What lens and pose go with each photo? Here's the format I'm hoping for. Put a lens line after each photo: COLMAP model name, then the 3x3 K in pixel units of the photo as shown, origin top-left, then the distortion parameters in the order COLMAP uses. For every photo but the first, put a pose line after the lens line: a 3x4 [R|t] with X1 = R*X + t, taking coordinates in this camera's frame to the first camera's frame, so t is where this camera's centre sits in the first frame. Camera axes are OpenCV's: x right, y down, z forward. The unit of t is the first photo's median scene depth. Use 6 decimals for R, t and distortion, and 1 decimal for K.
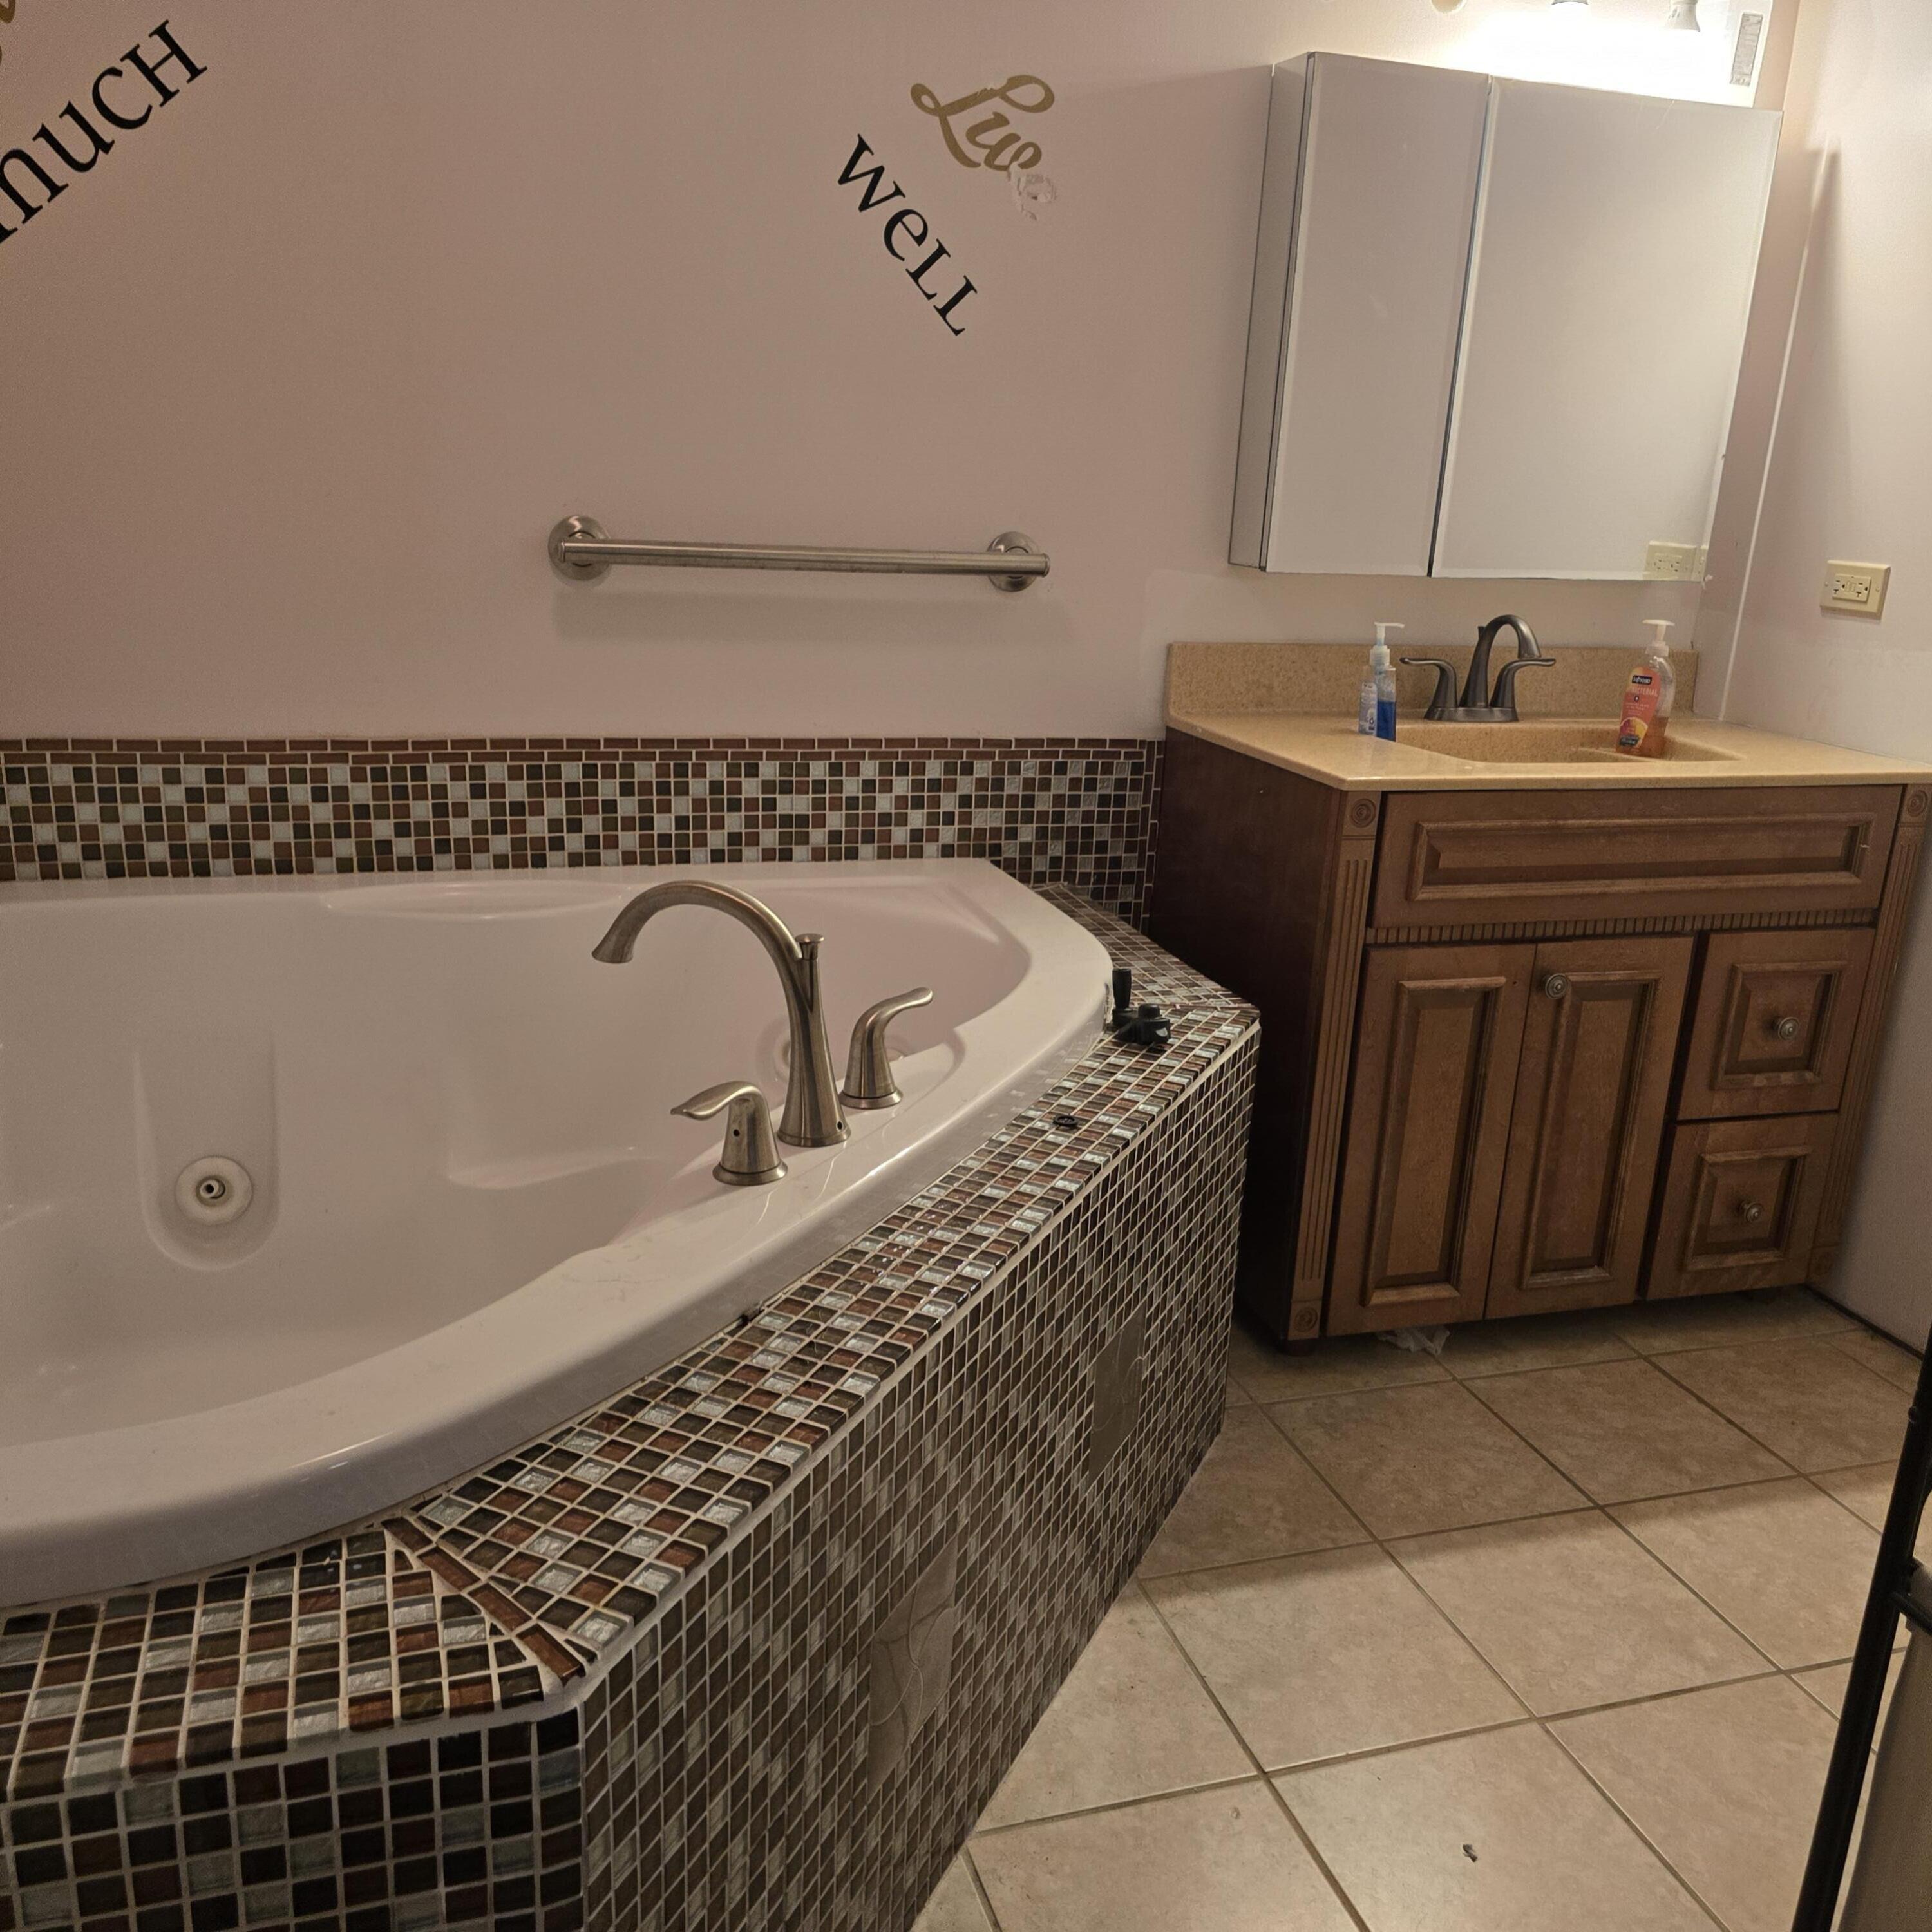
lens RADIAL K [[1758.6, 0, 964.9], [0, 1758.6, 962.2], [0, 0, 1]] dist [0.032609, 0.000000]
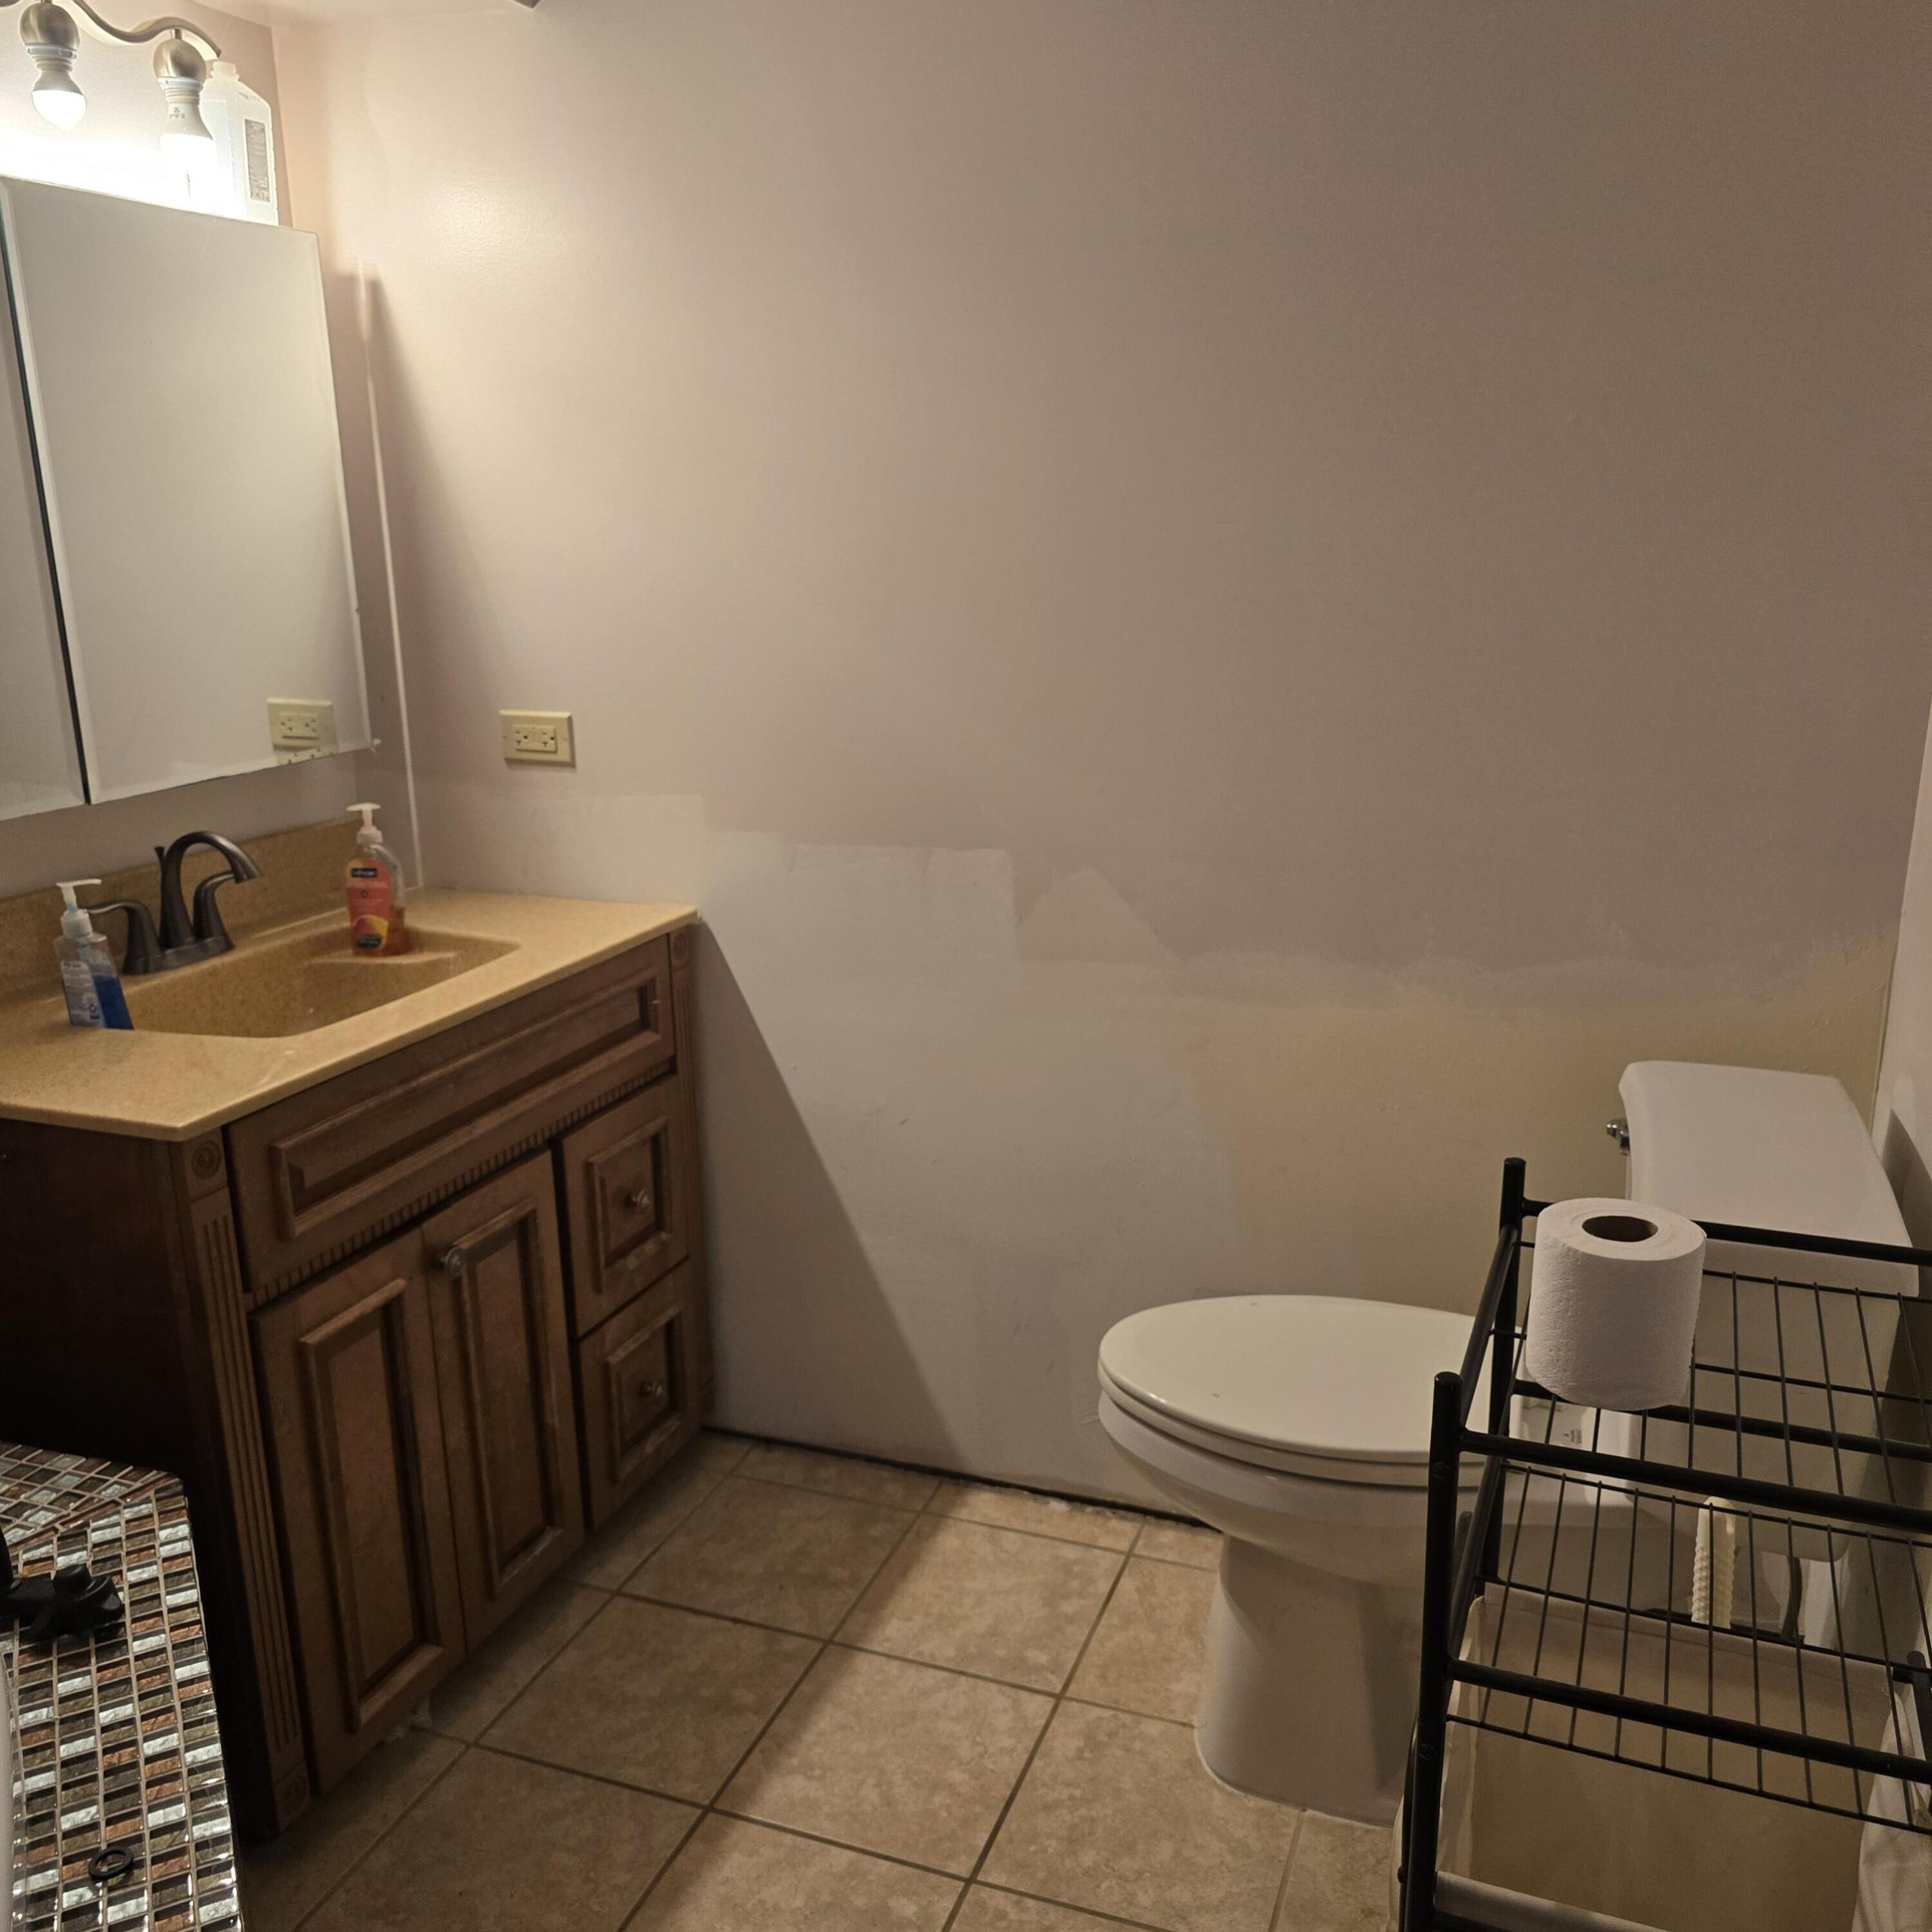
lens RADIAL K [[1758.6, 0, 966.0], [0, 1758.6, 972.3], [0, 0, 1]] dist [0.032609, 0.000000]
pose [[0.618712, -0.261812, 0.740709, -0.101715], [0.260771, 0.957822, 0.120732, -0.151143], [-0.741076, 0.118457, 0.660889, 0.222057]]
